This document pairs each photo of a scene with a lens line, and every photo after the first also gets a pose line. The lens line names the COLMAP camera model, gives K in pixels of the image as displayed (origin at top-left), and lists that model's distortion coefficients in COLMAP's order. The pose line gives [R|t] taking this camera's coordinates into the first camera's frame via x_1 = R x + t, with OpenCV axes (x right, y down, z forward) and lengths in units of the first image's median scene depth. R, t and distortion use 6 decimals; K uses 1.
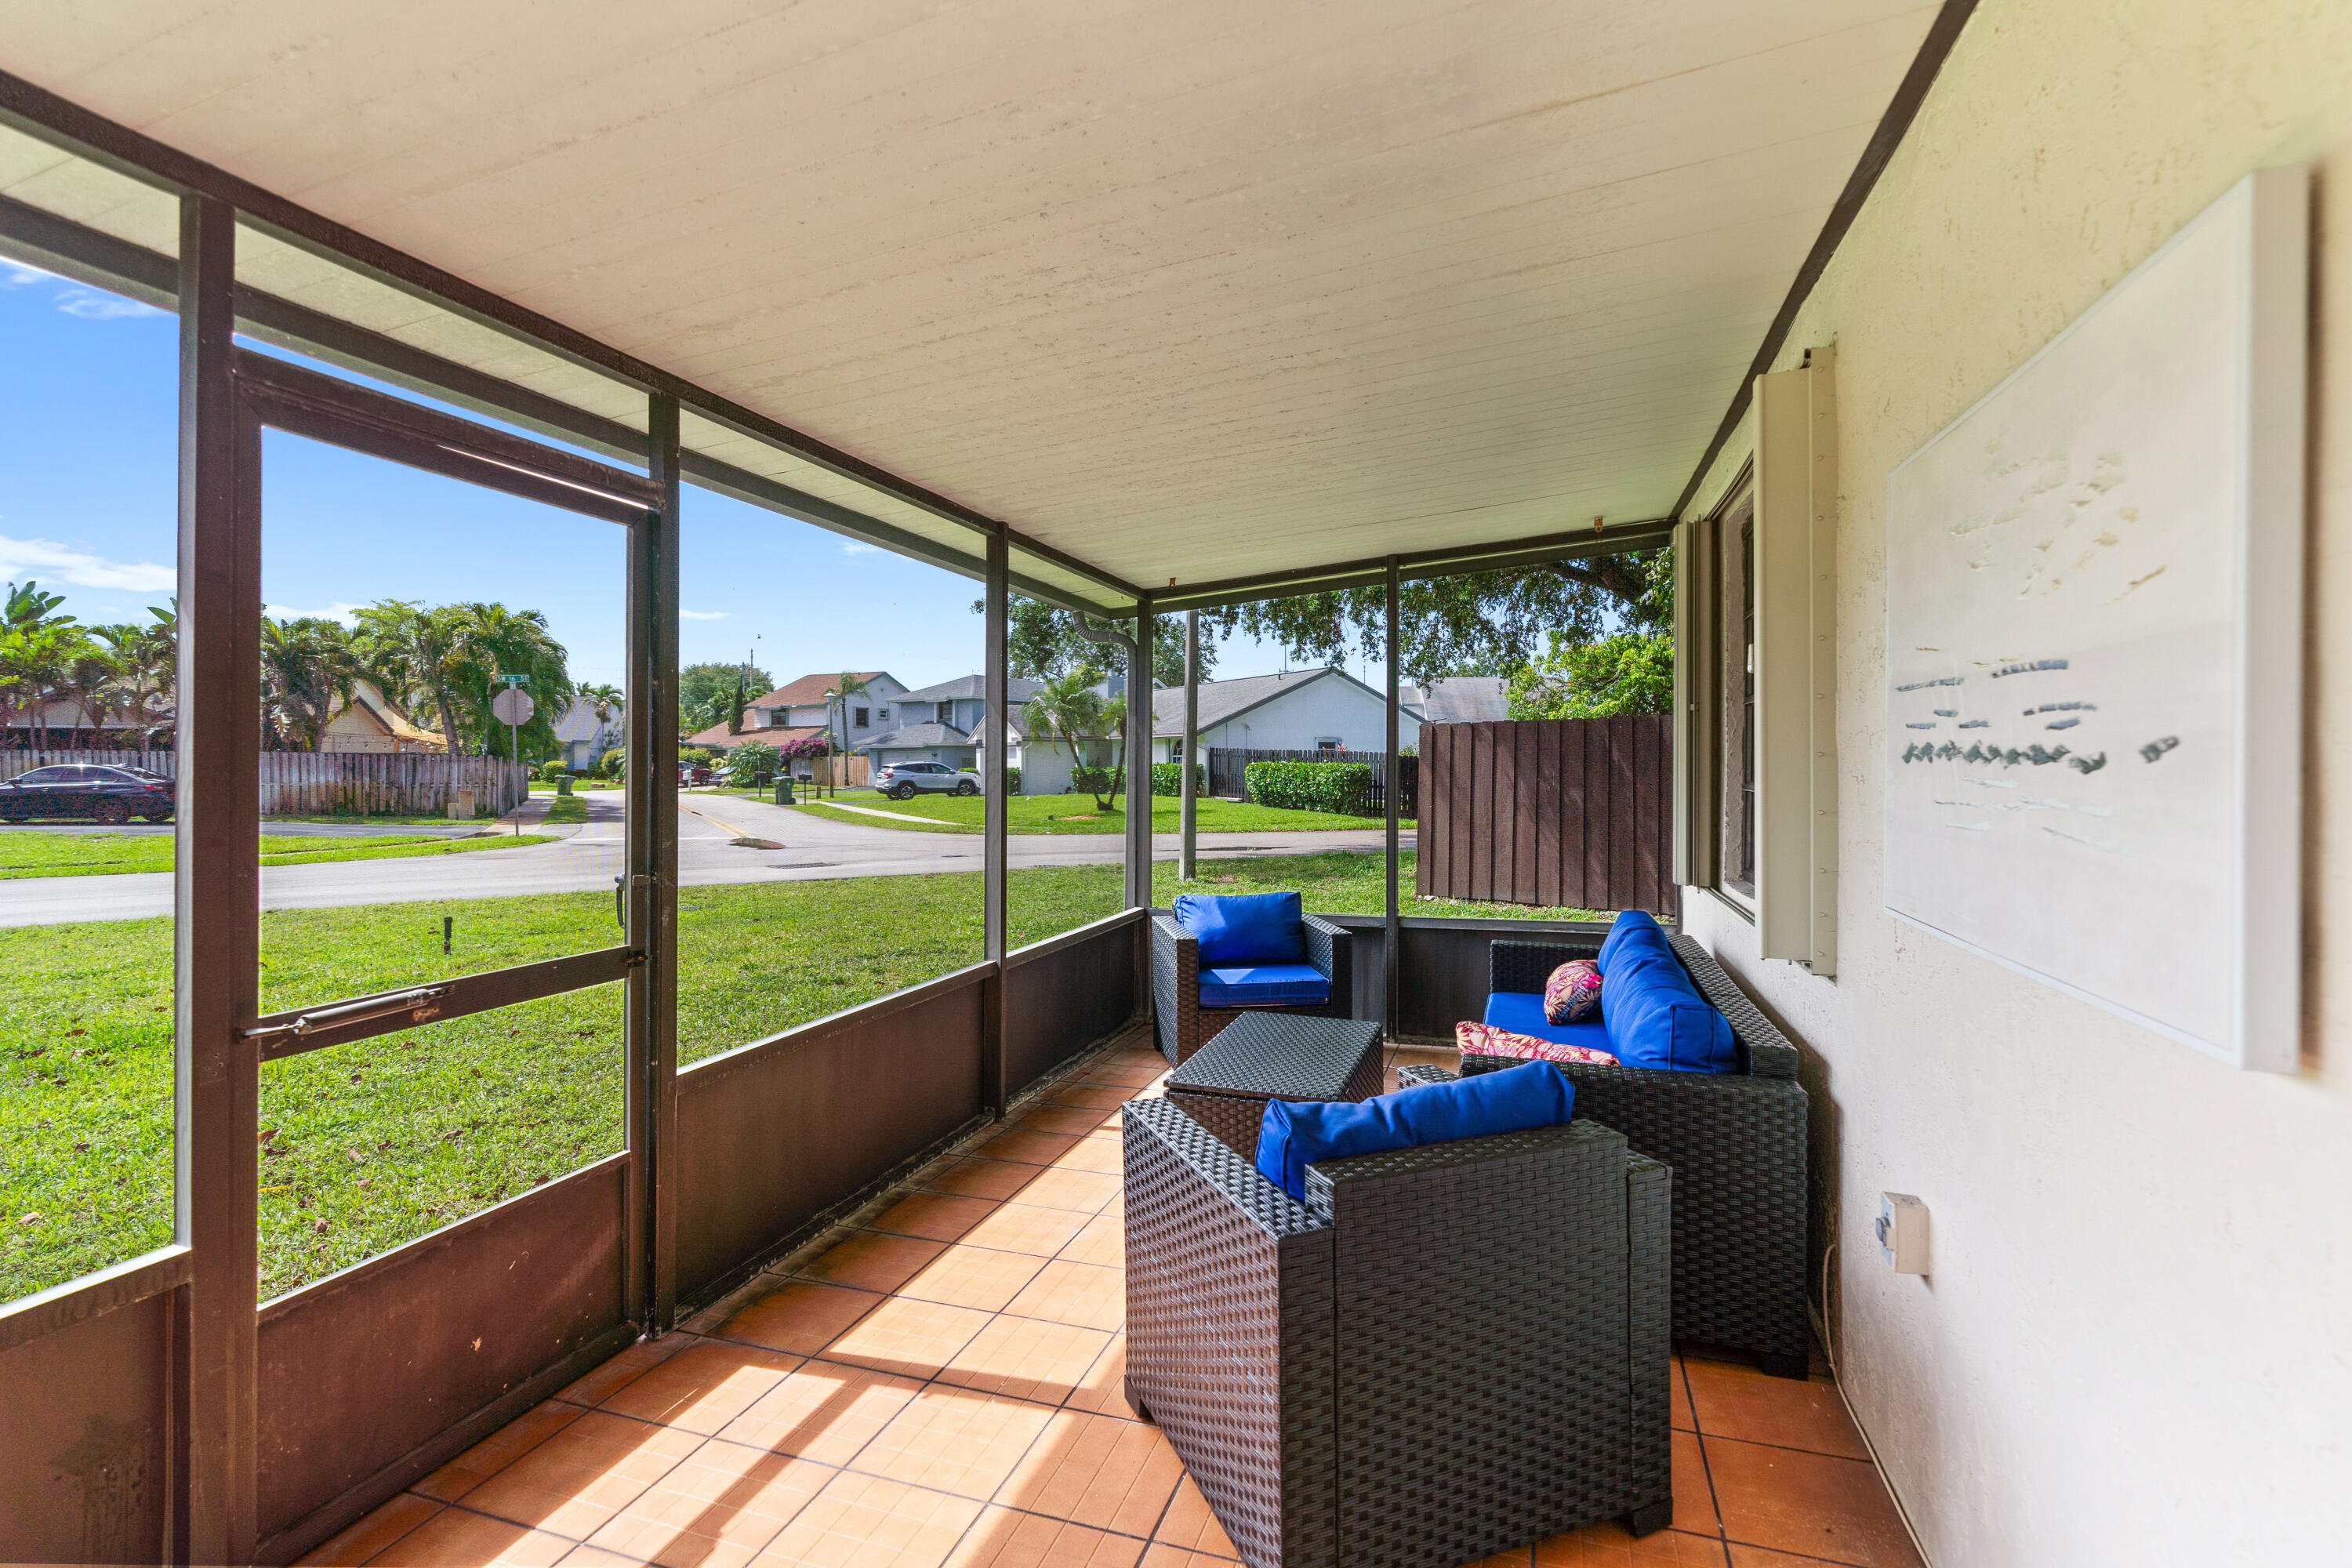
lens RADIAL K [[1061.7, 0, 1180.9], [0, 1061.7, 775.1], [0, 0, 1]] dist [-0.005222, 0.000140]
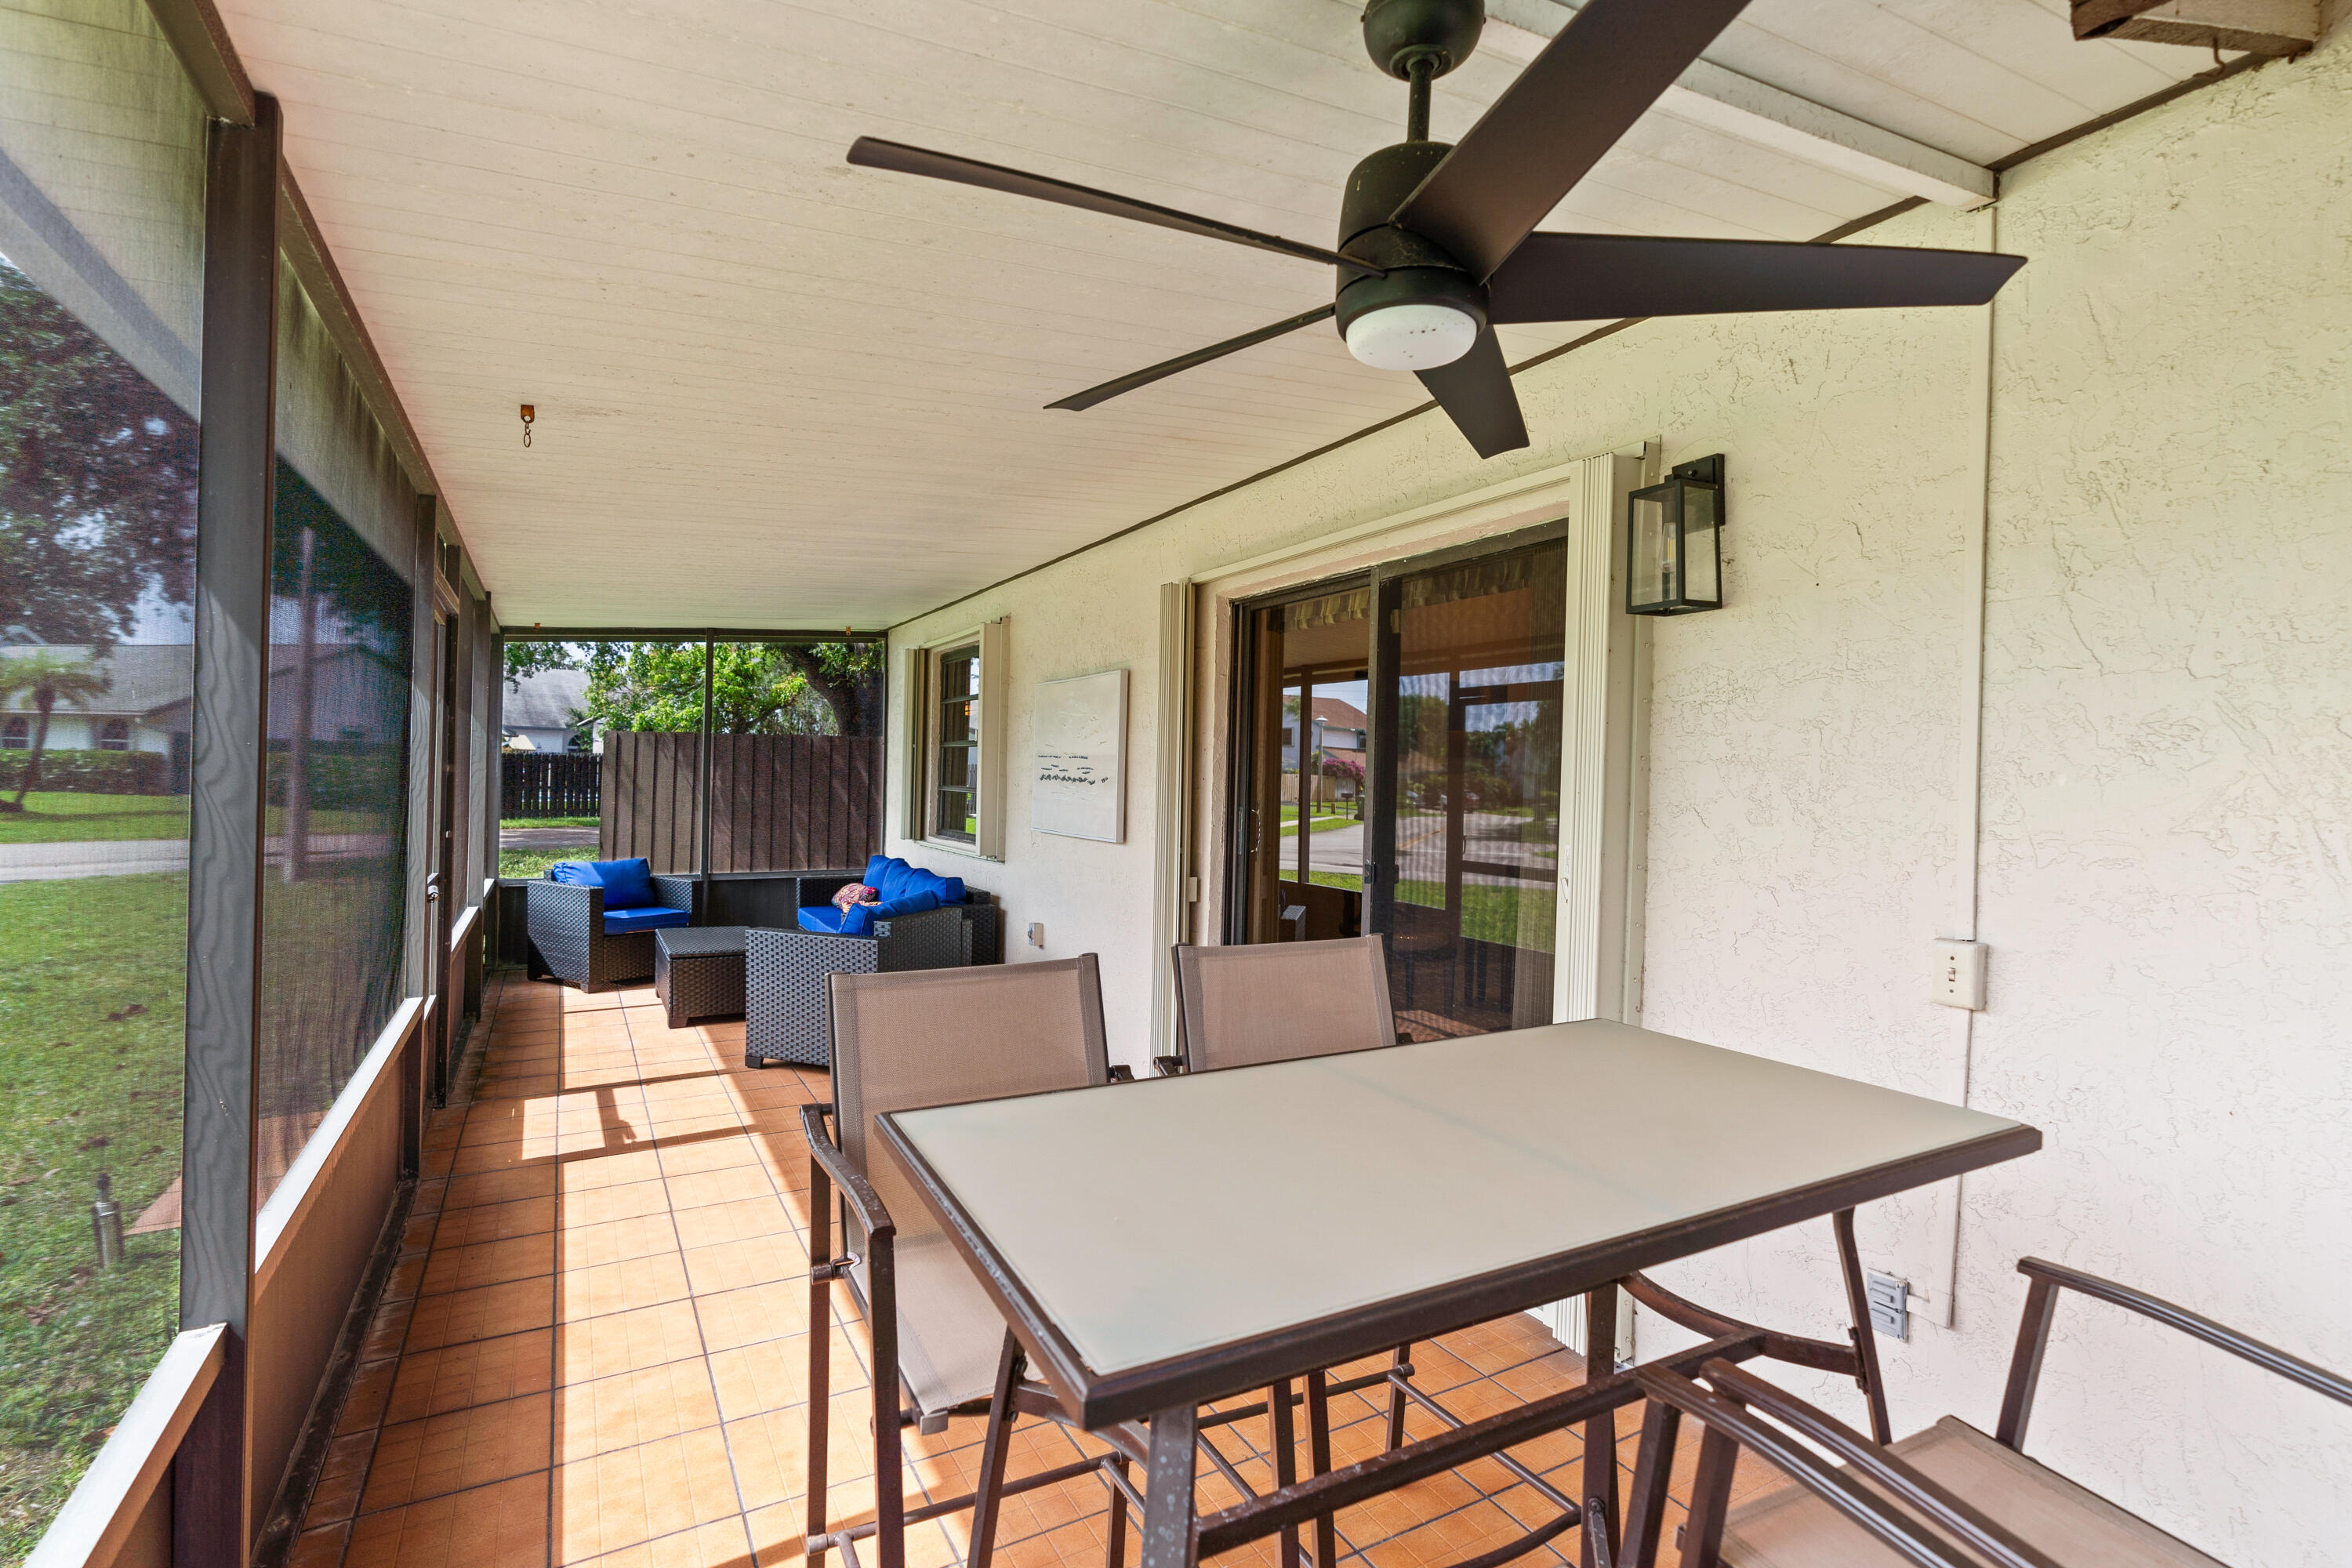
lens RADIAL K [[1079.1, 0, 1171.9], [0, 1079.1, 755.4], [0, 0, 1]] dist [-0.000636, 0.000303]
pose [[0.671604, 0.035981, 0.740036, -0.072180], [-0.020622, 0.999341, -0.029874, 0.000122], [-0.740623, 0.004802, 0.671903, -0.072688]]
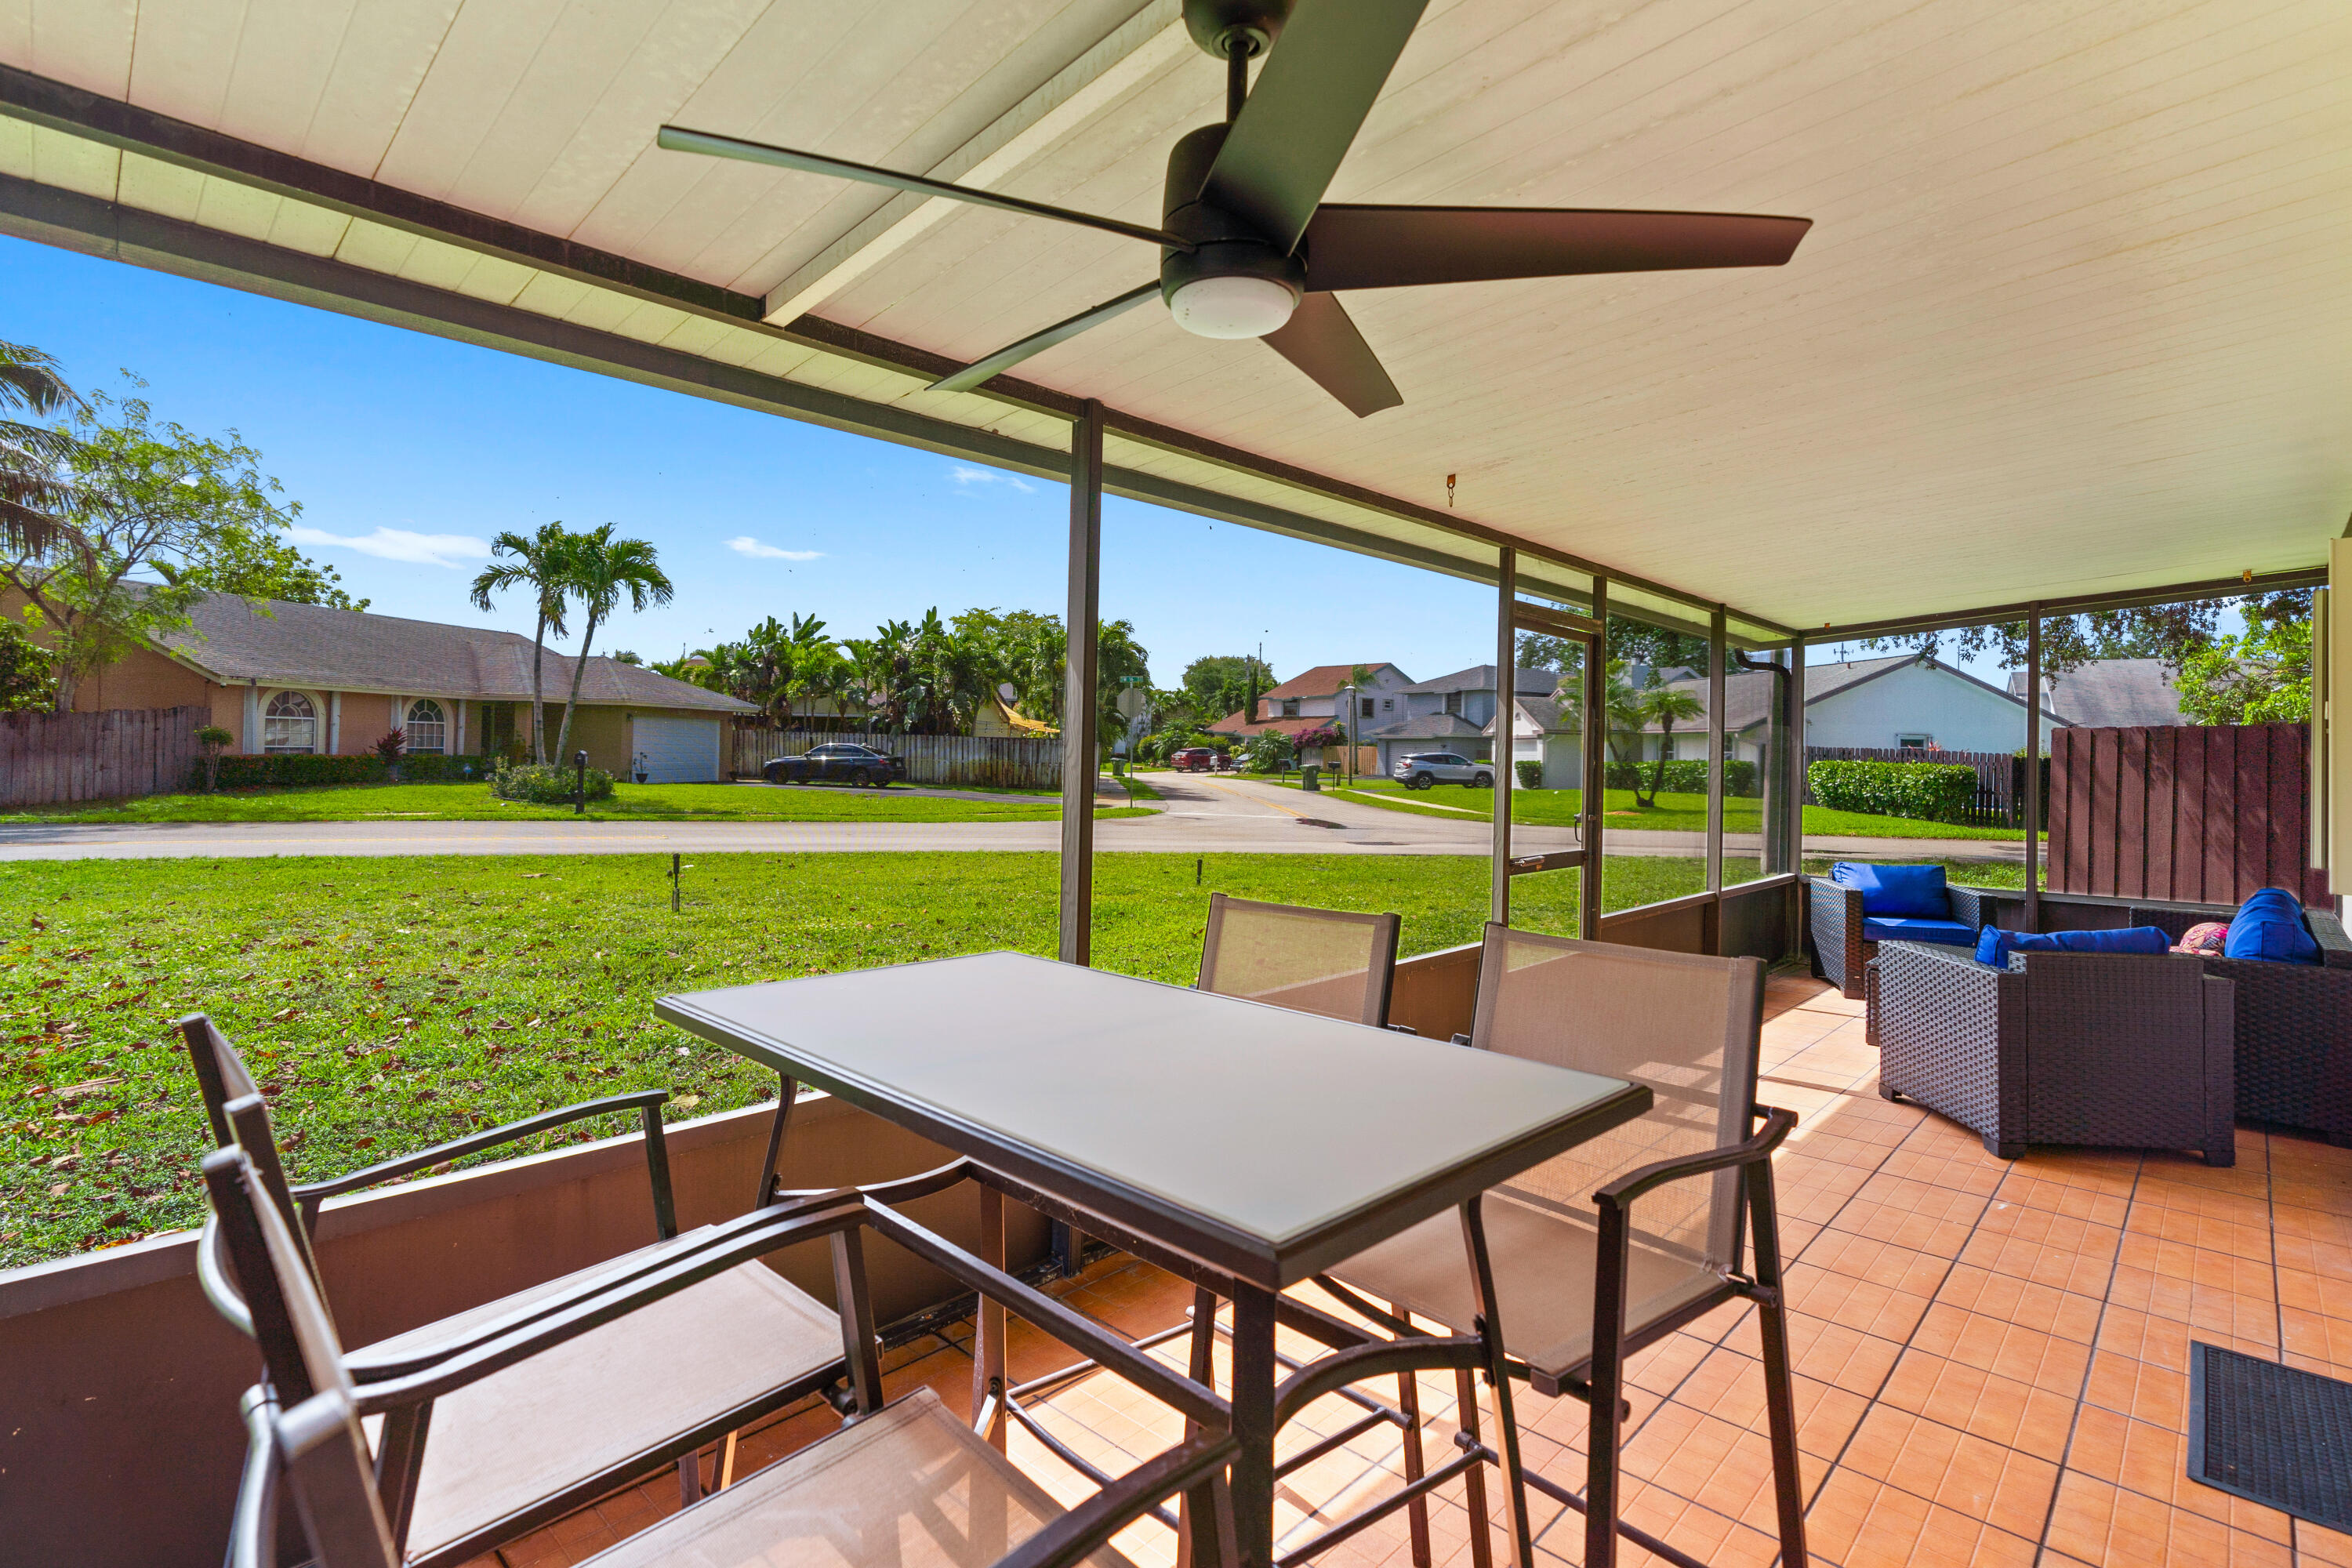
lens RADIAL K [[1103.6, 0, 1178.8], [0, 1103.6, 743.1], [0, 0, 1]] dist [-0.003784, -0.000334]
pose [[0.903581, 0.015538, -0.428135, -0.022758], [-0.024505, 0.999580, -0.015442, 0.000738], [0.427715, 0.024445, 0.903583, -0.088096]]
